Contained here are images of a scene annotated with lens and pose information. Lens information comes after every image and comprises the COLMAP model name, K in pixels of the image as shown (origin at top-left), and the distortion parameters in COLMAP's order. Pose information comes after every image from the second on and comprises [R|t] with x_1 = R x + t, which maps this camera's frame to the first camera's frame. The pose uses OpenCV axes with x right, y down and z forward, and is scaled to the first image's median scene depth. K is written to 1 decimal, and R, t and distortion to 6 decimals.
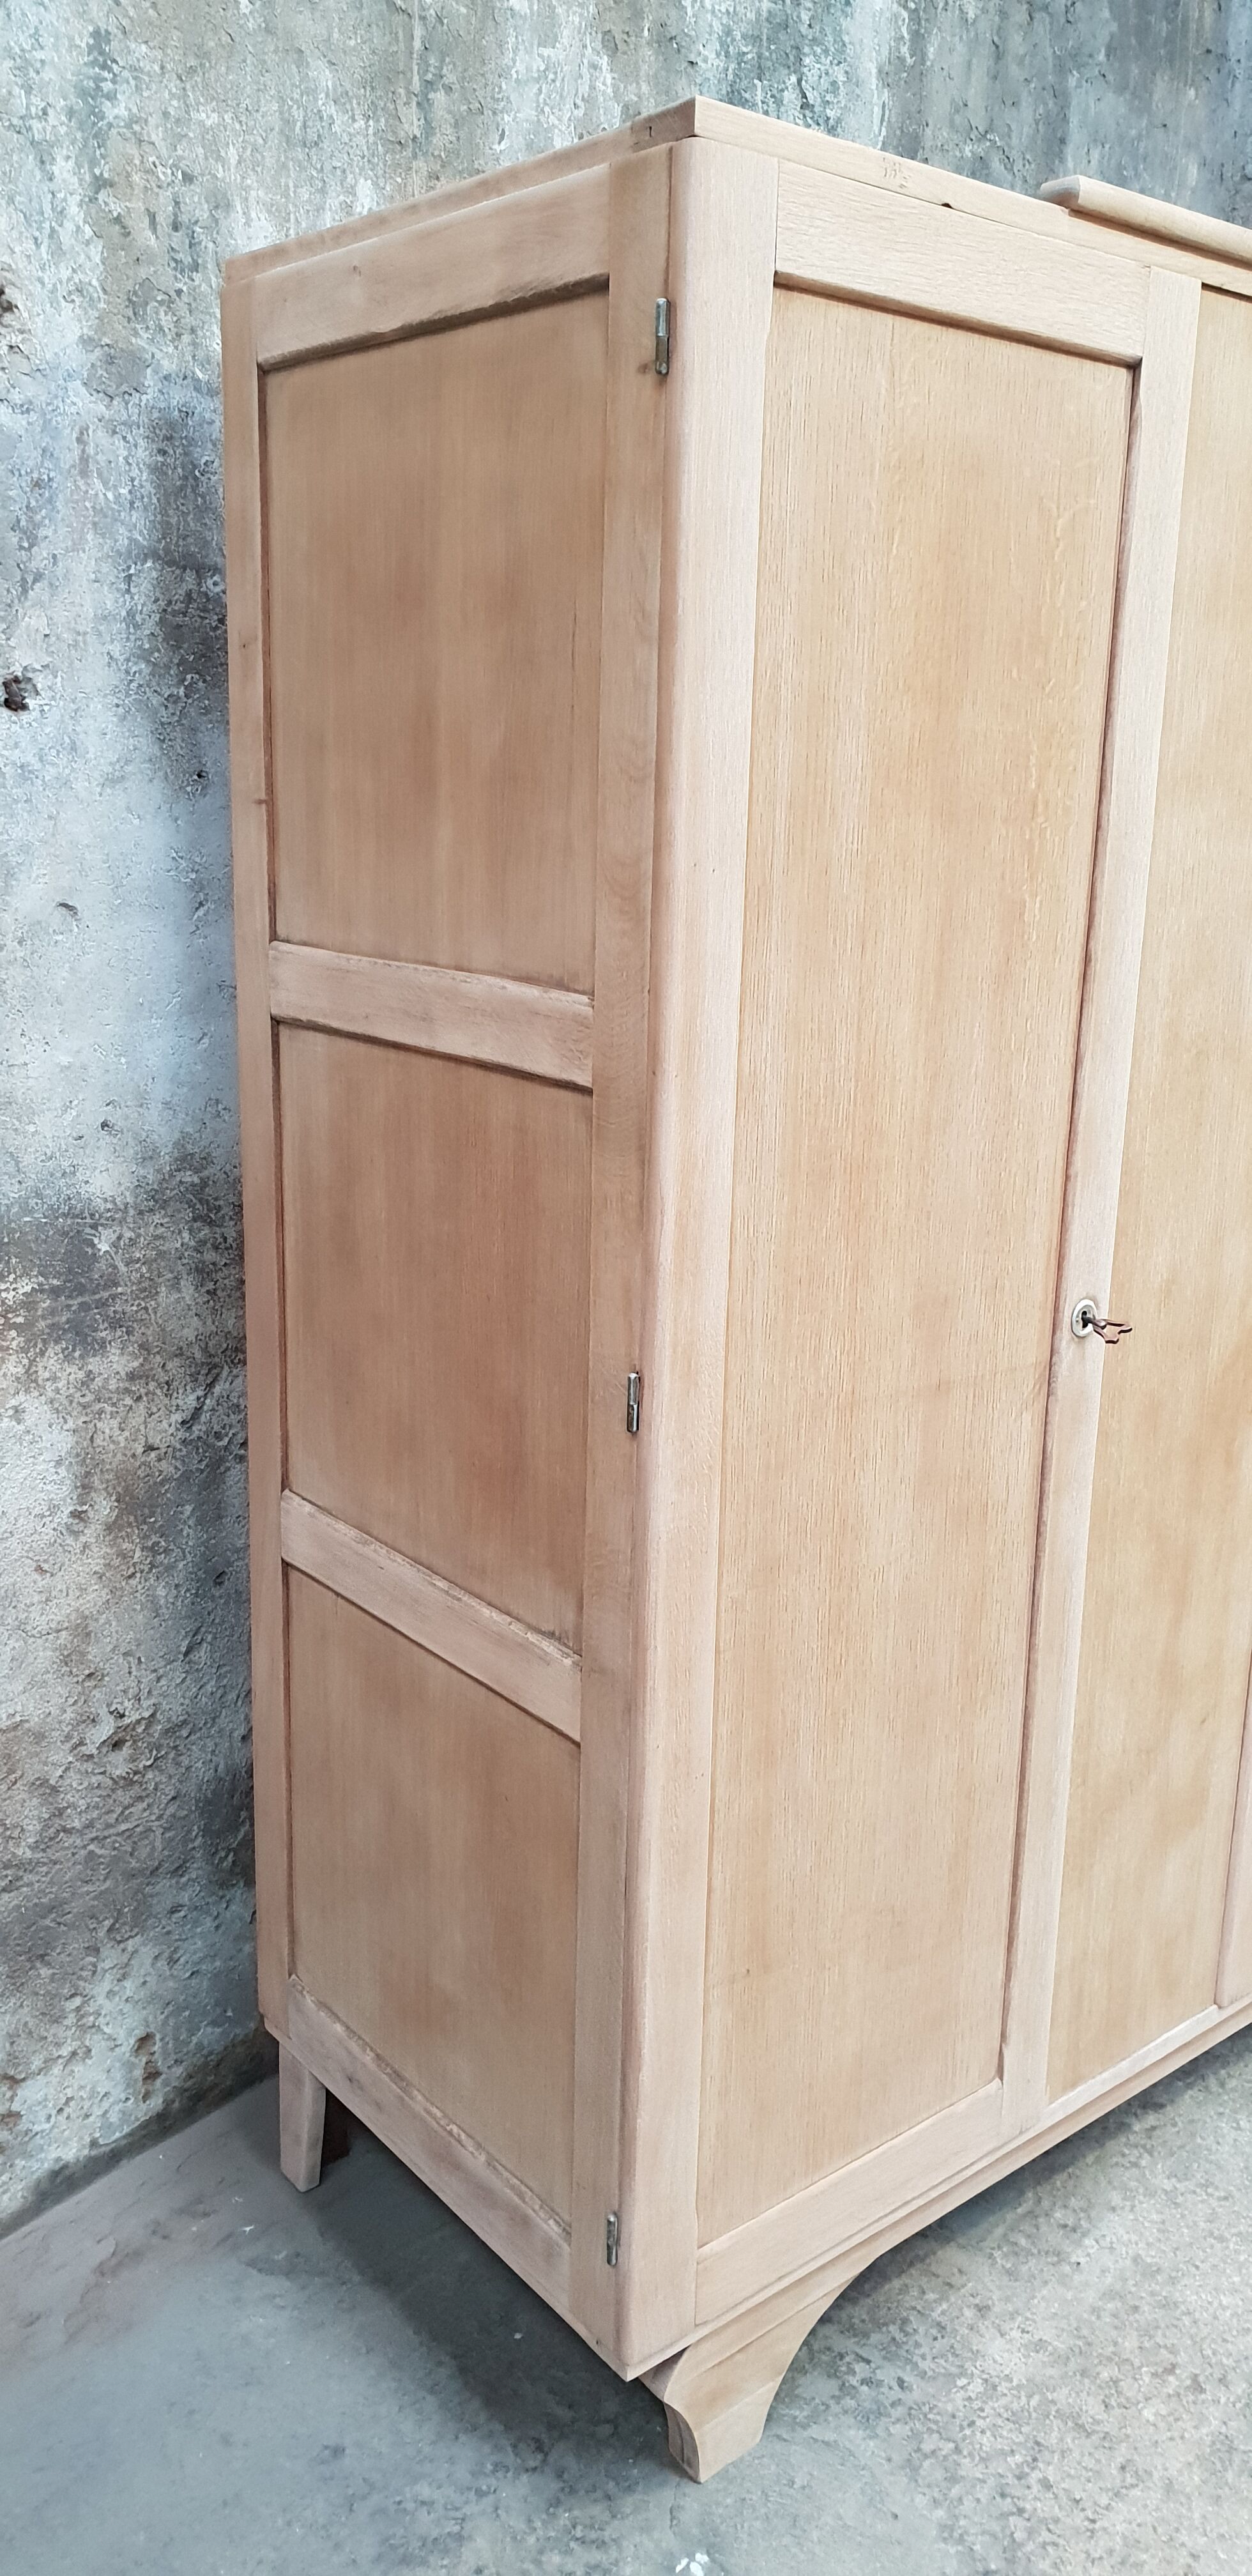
lens RADIAL K [[2012.6, 0, 648.0], [0, 2012.6, 1279.6], [0, 0, 1]] dist [-0.000260, 0.033378]
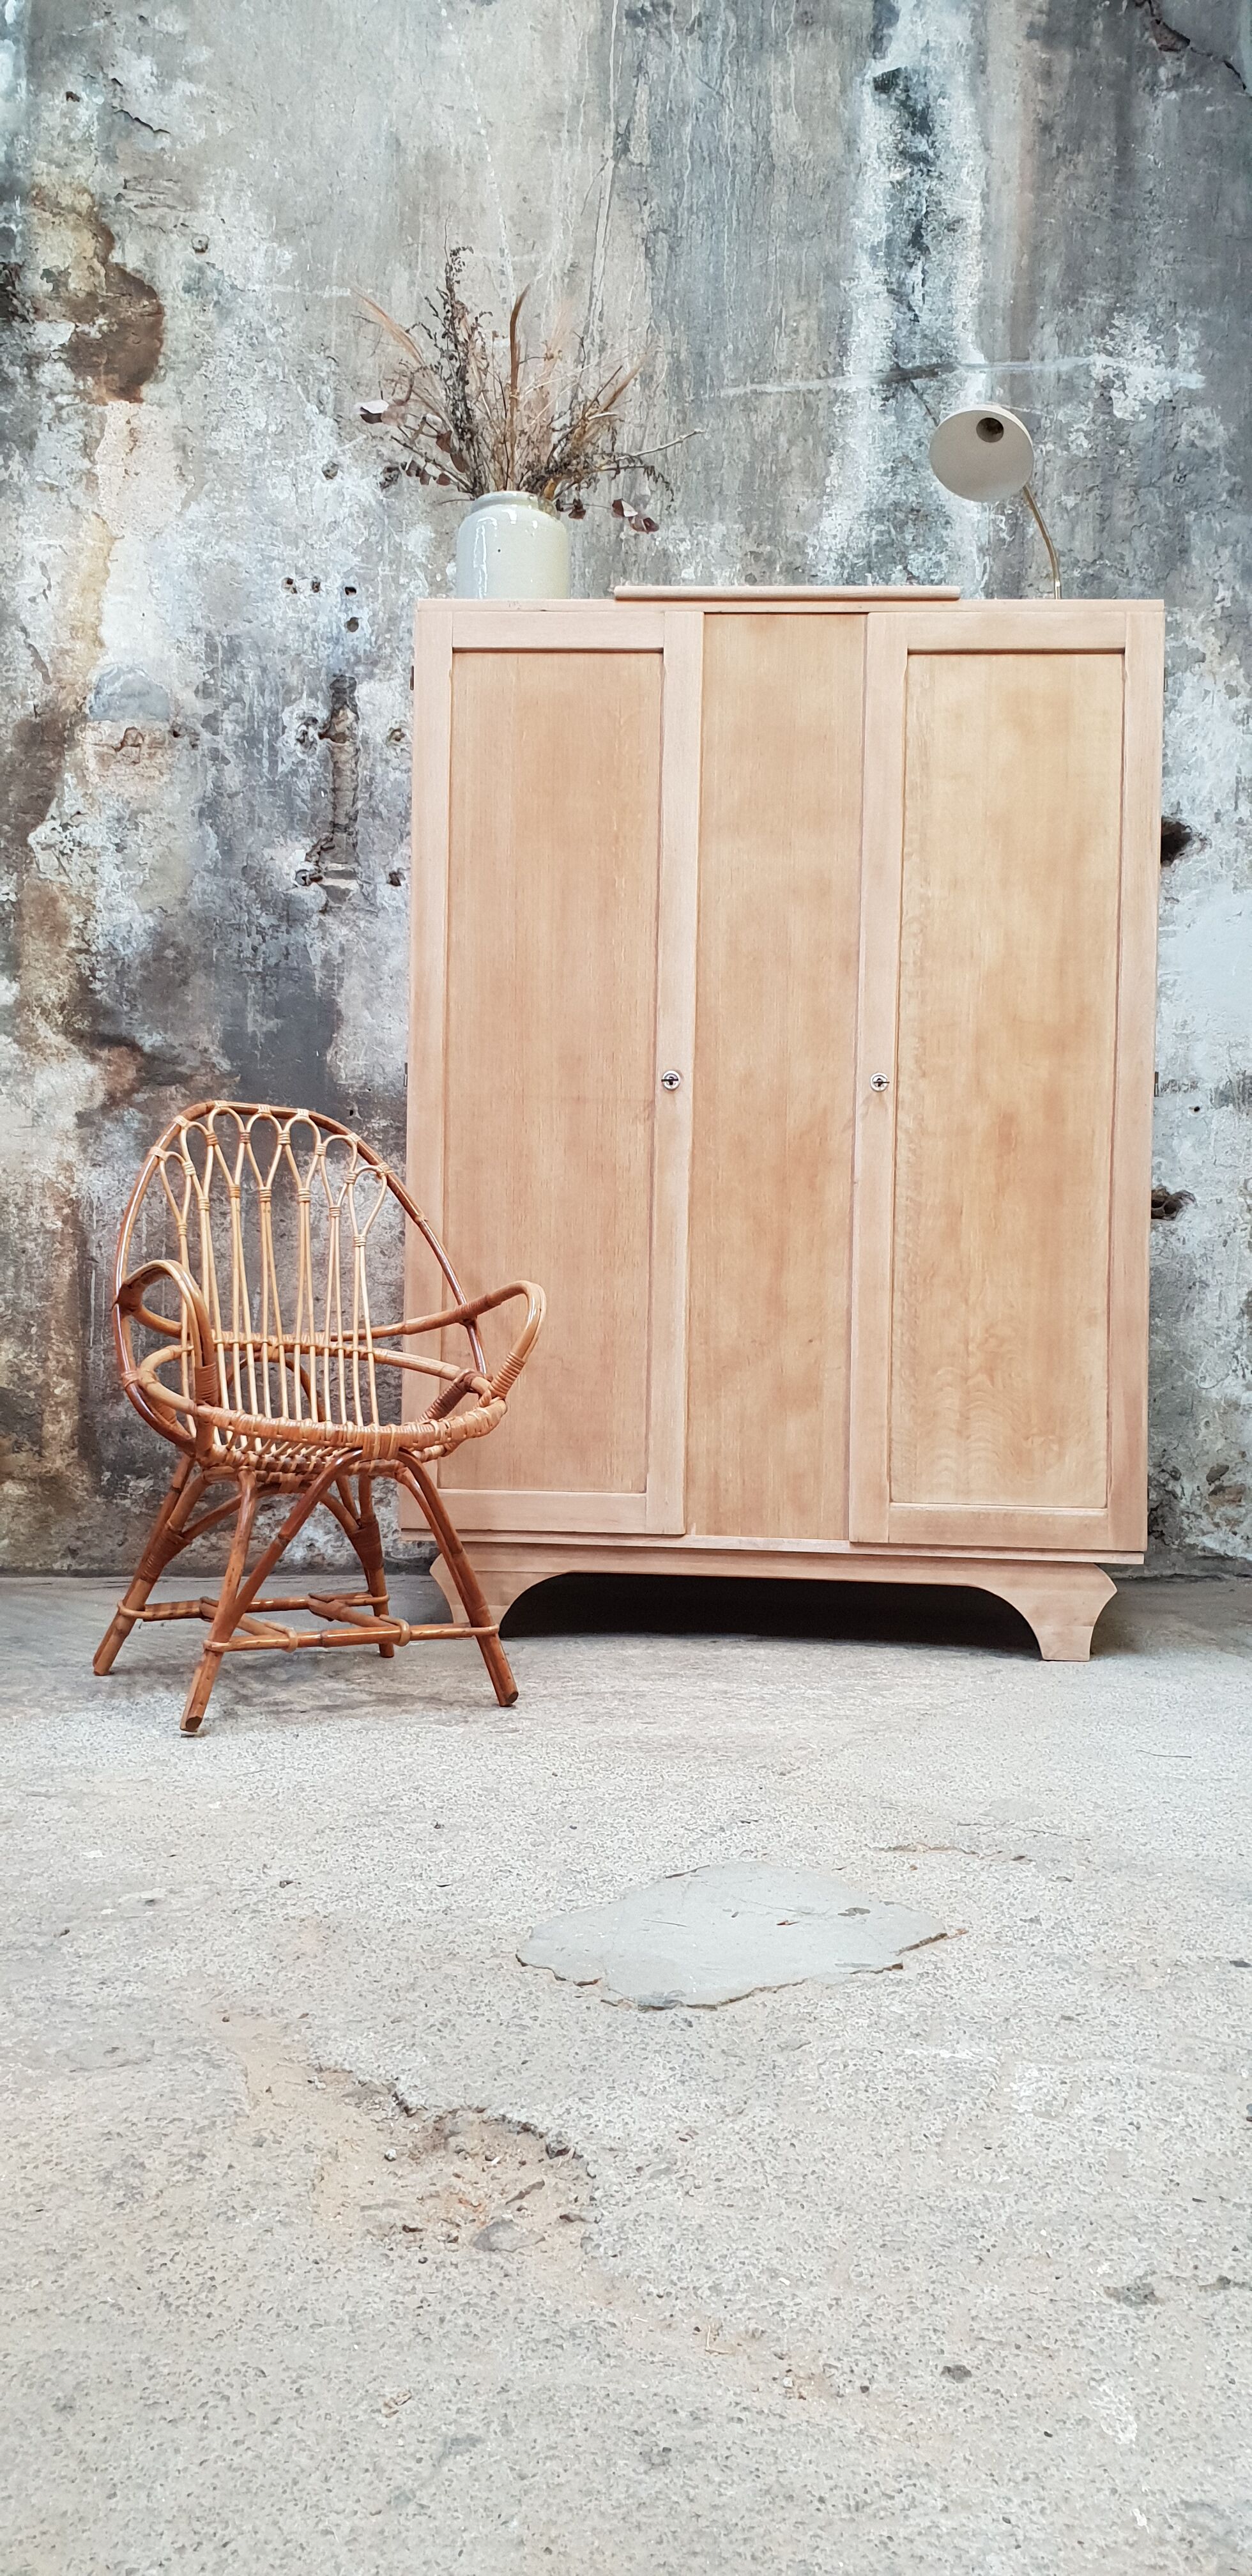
lens RADIAL K [[2012.6, 0, 671.1], [0, 2012.6, 1296.1], [0, 0, 1]] dist [-0.000260, 0.033378]
pose [[0.733341, -0.015047, -0.679695, 1.453515], [-0.167516, 0.964932, -0.202099, 0.586887], [0.658900, 0.262067, 0.705104, -0.353520]]
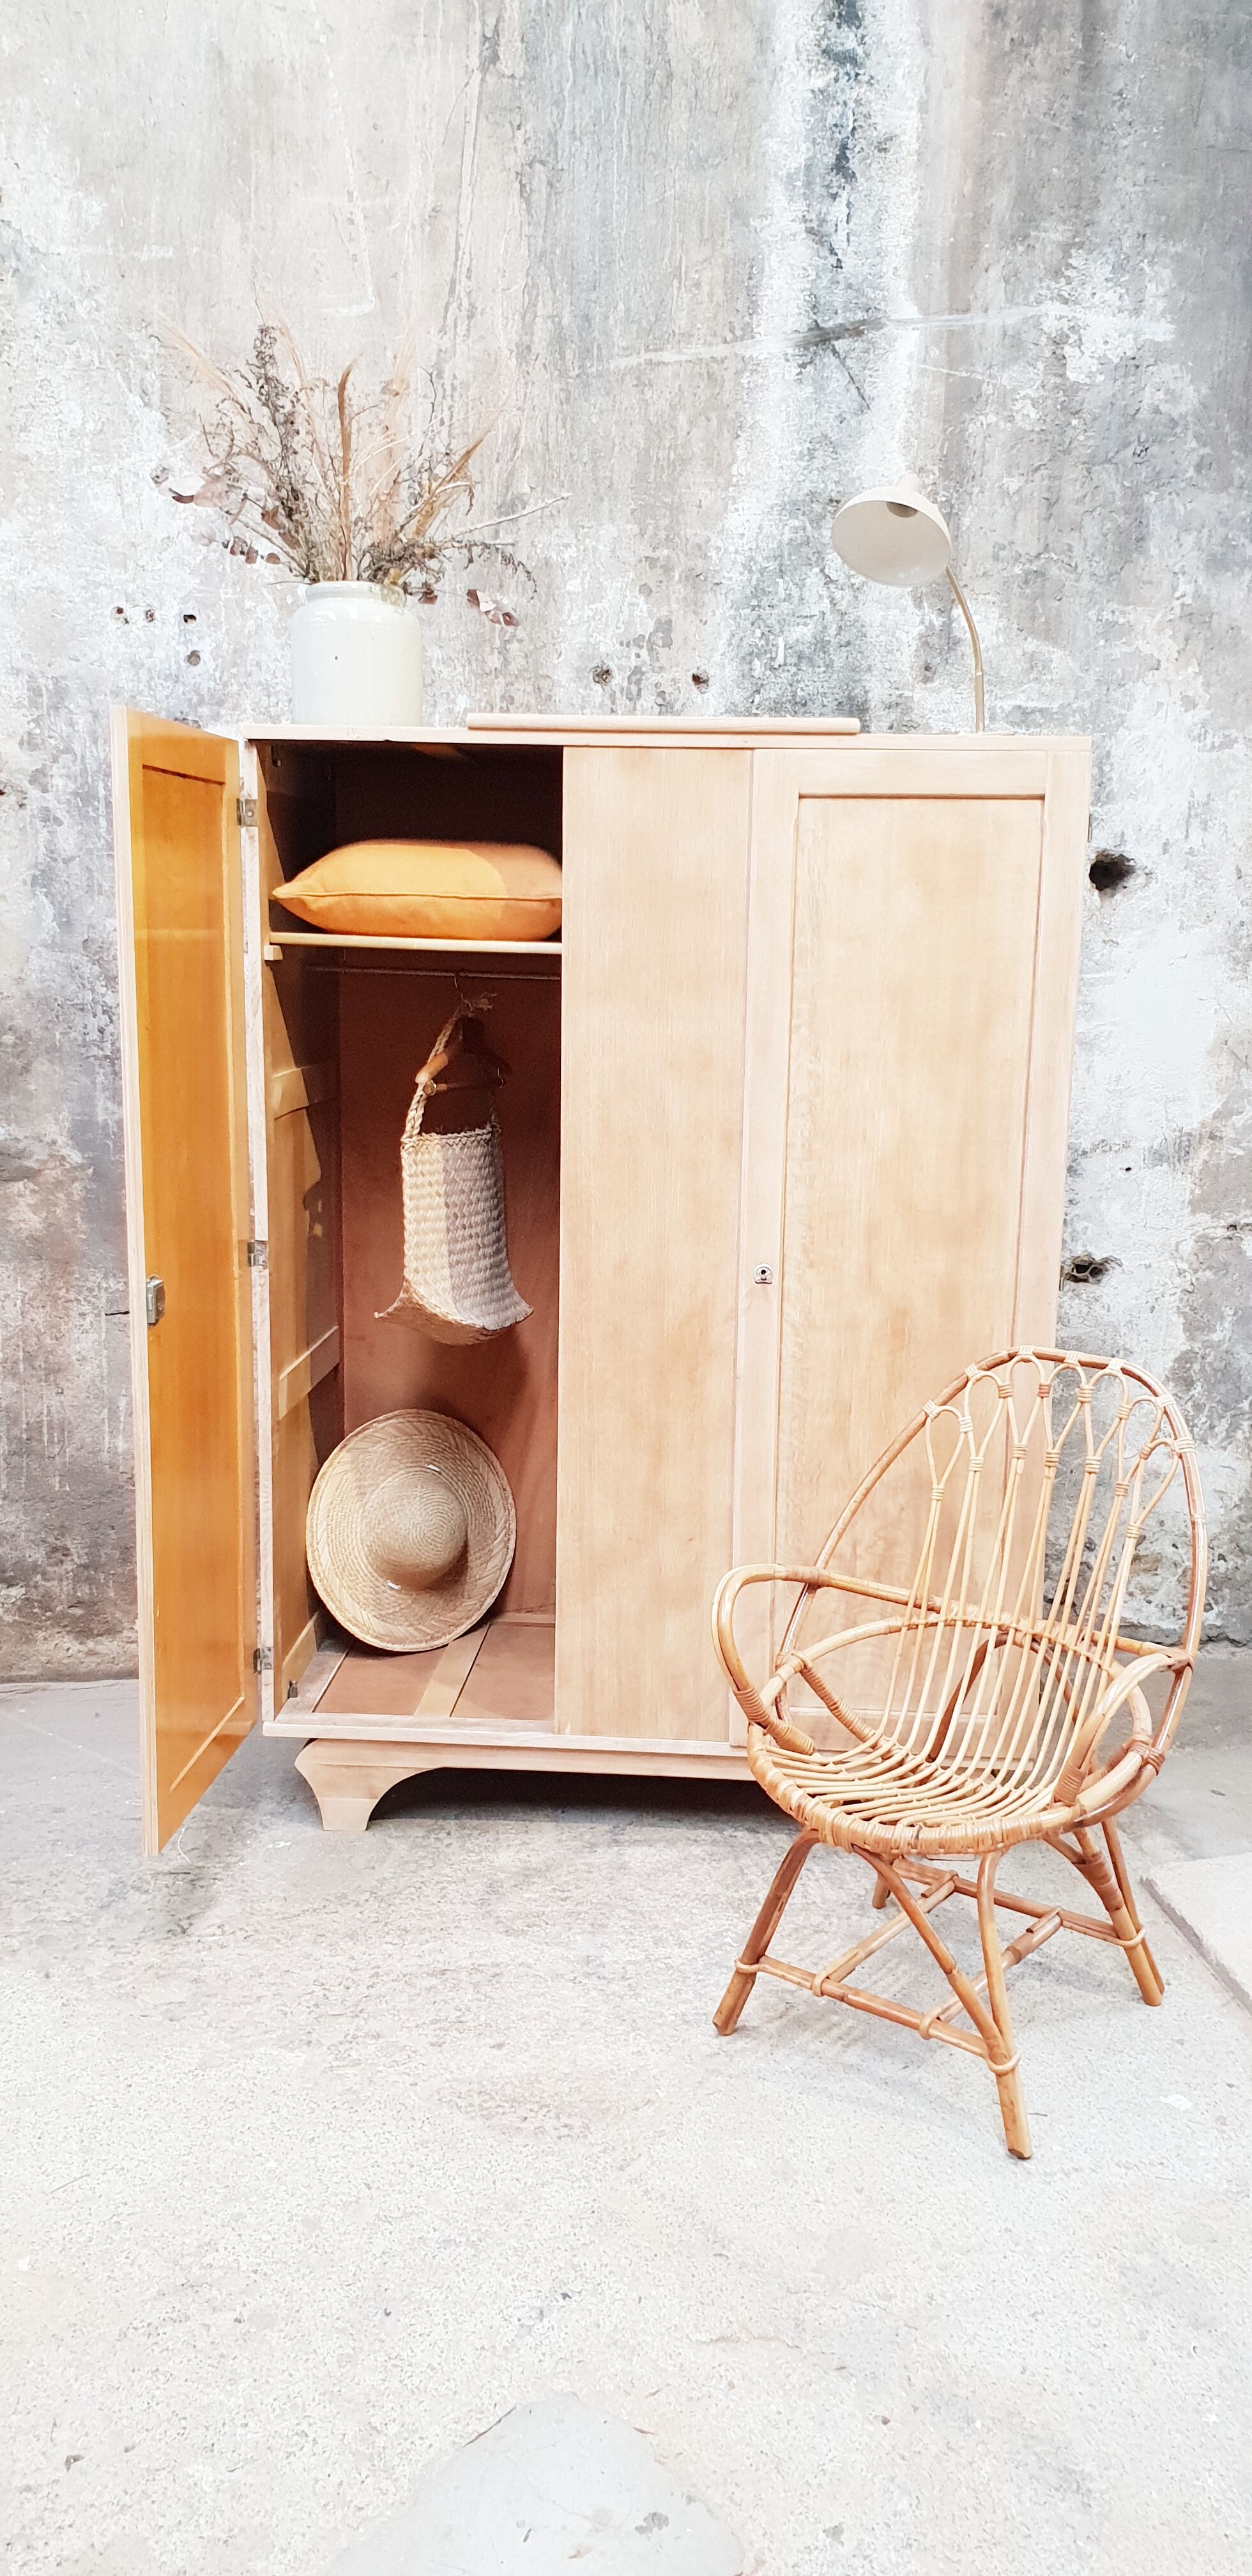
lens RADIAL K [[2012.6, 0, 652.9], [0, 2012.6, 1302.2], [0, 0, 1]] dist [-0.000260, 0.033378]
pose [[0.730688, 0.113588, -0.673196, 1.421843], [-0.166166, 0.985999, -0.013989, 0.054755], [0.662181, 0.122084, 0.739332, -0.294087]]
